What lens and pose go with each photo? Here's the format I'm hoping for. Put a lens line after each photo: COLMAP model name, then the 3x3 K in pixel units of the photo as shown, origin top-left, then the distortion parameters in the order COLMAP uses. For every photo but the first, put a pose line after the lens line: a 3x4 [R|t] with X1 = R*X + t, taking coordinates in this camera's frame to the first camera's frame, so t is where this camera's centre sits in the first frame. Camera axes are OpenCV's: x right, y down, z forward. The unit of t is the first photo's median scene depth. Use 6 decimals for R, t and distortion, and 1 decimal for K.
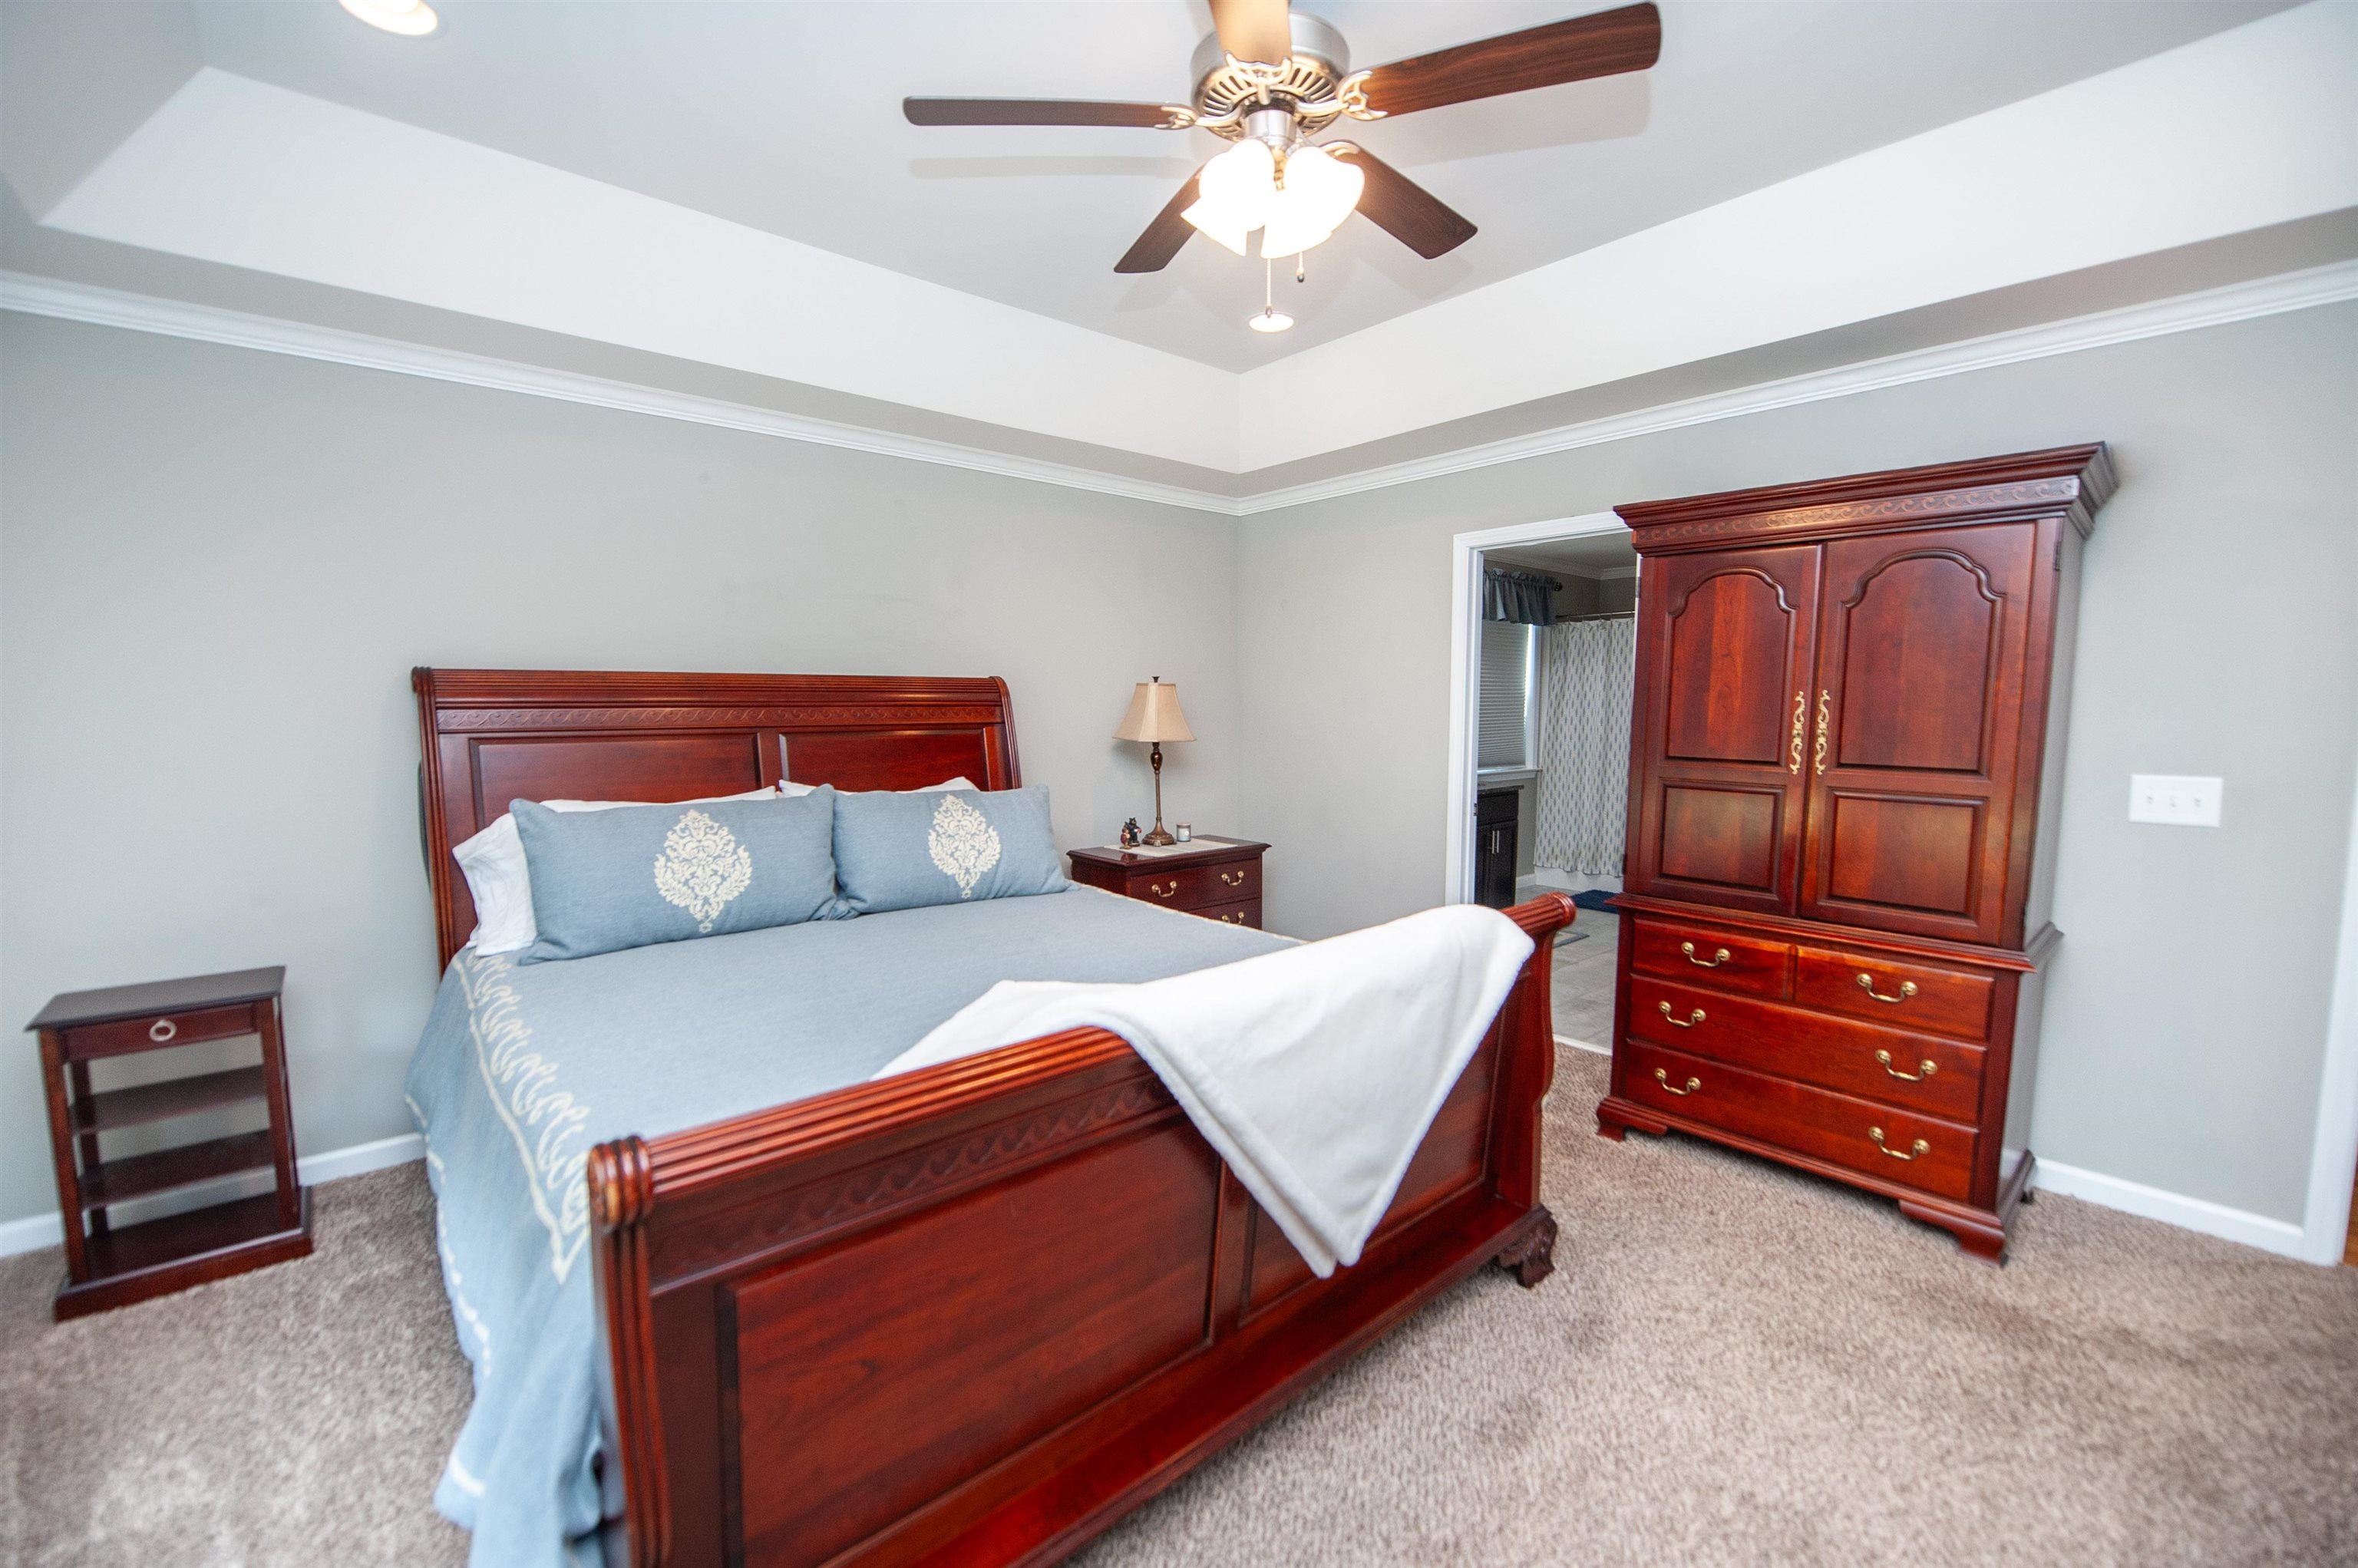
lens RADIAL K [[958.5, 0, 1182.3], [0, 958.5, 793.4], [0, 0, 1]] dist [-0.014884, -0.004133]
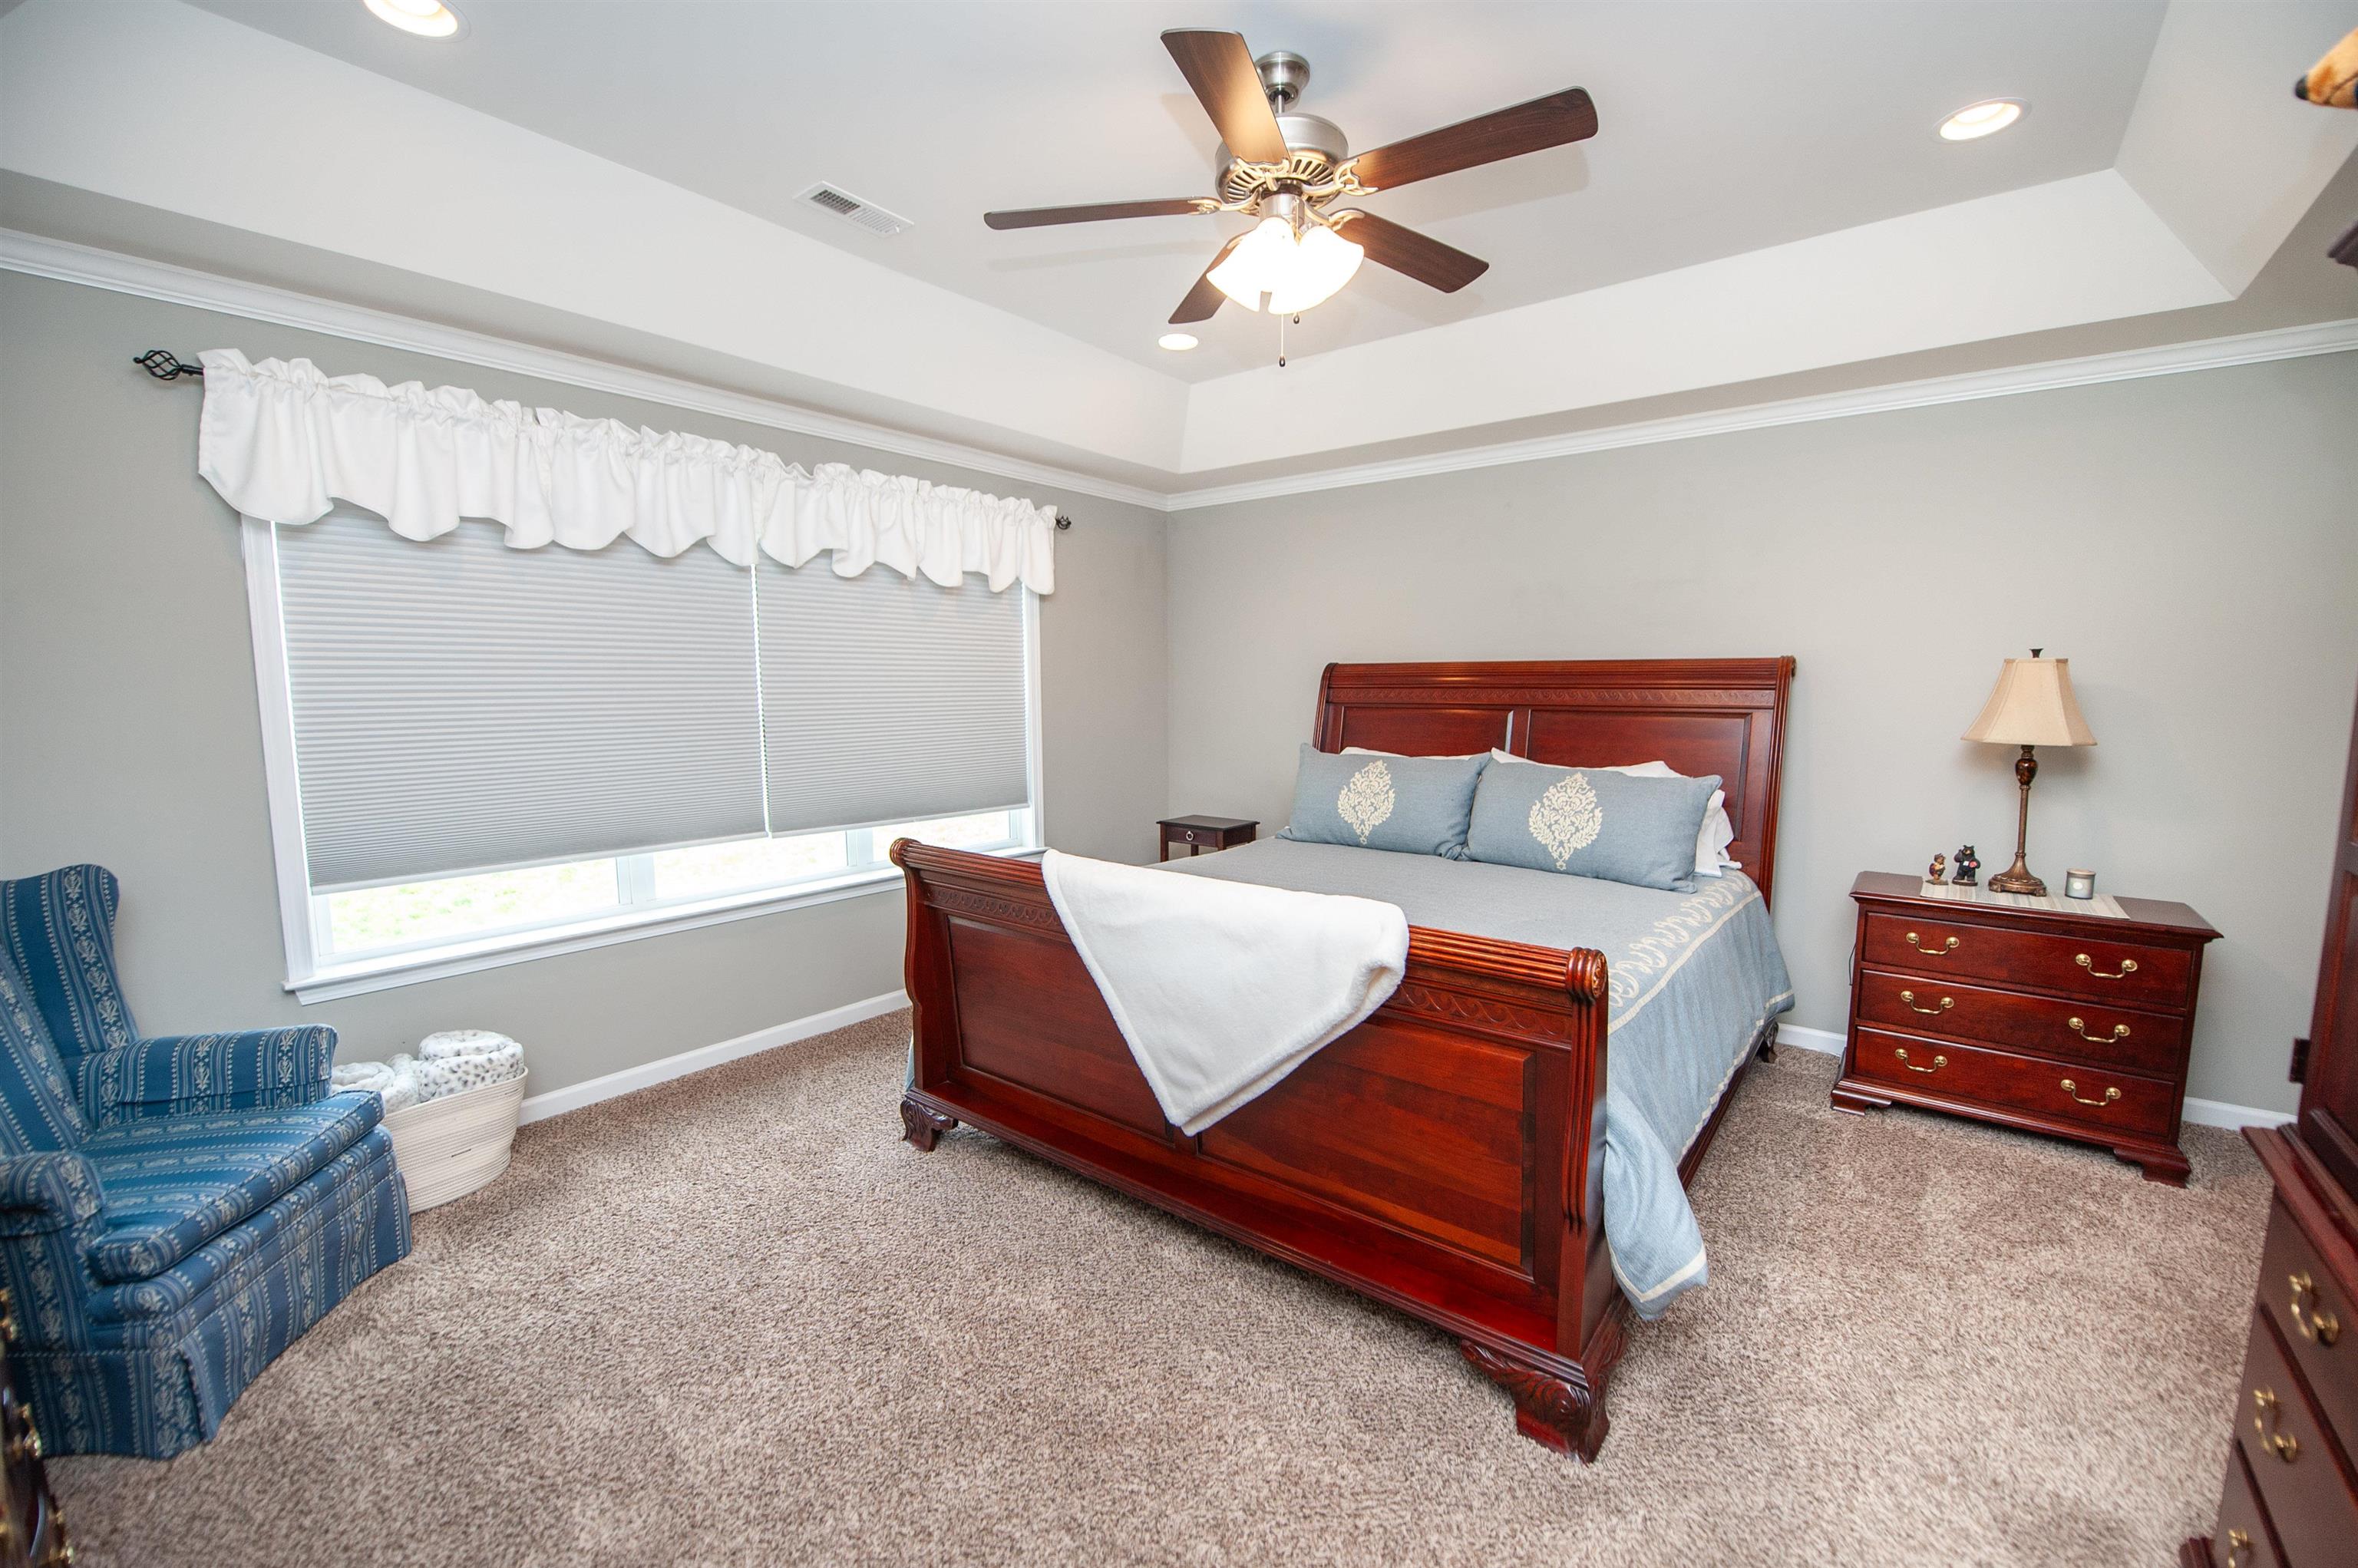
lens RADIAL K [[946.6, 0, 1194.1], [0, 946.6, 796.7], [0, 0, 1]] dist [-0.013353, -0.004986]
pose [[0.192570, 0.114879, -0.974535, 0.779560], [-0.092786, 0.990806, 0.098463, -0.040047], [0.976887, 0.071462, 0.201459, 0.421441]]
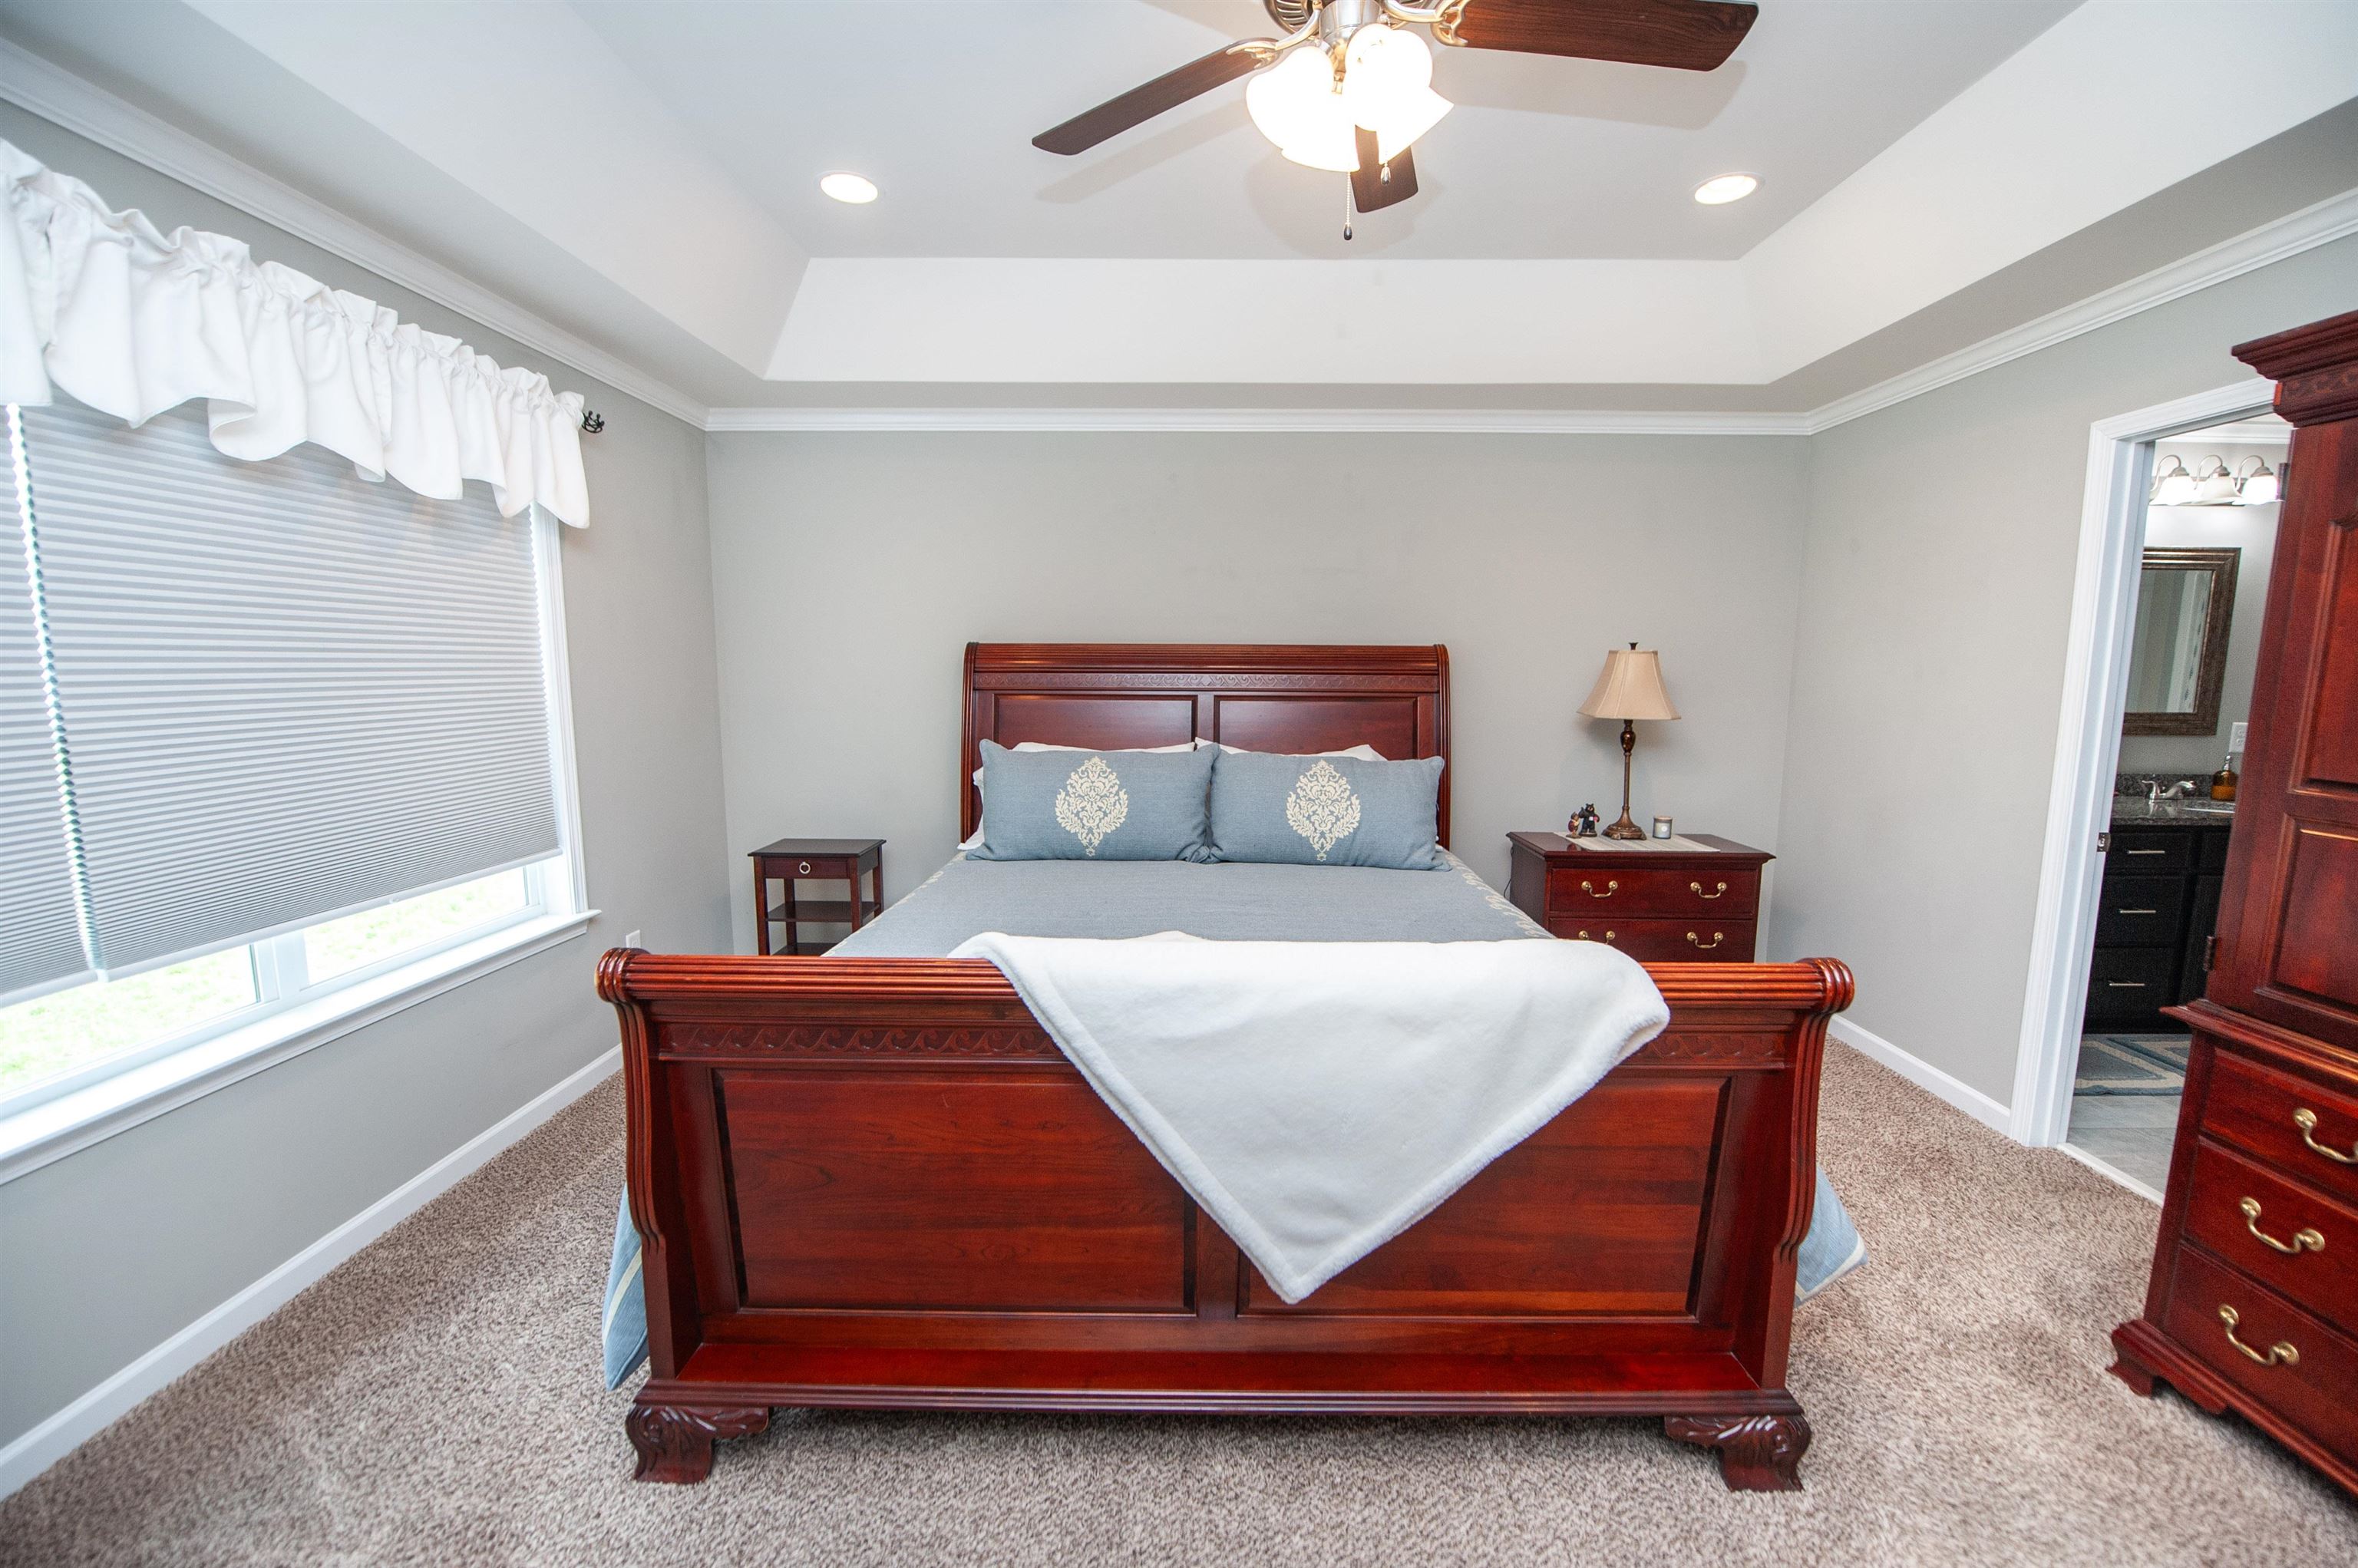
lens RADIAL K [[950.1, 0, 1184.6], [0, 950.1, 794.3], [0, 0, 1]] dist [-0.013871, -0.004126]
pose [[0.745538, 0.092383, -0.660029, 0.366351], [-0.069424, 0.995723, 0.060951, -0.016028], [0.662838, 0.000380, 0.748763, 0.148404]]
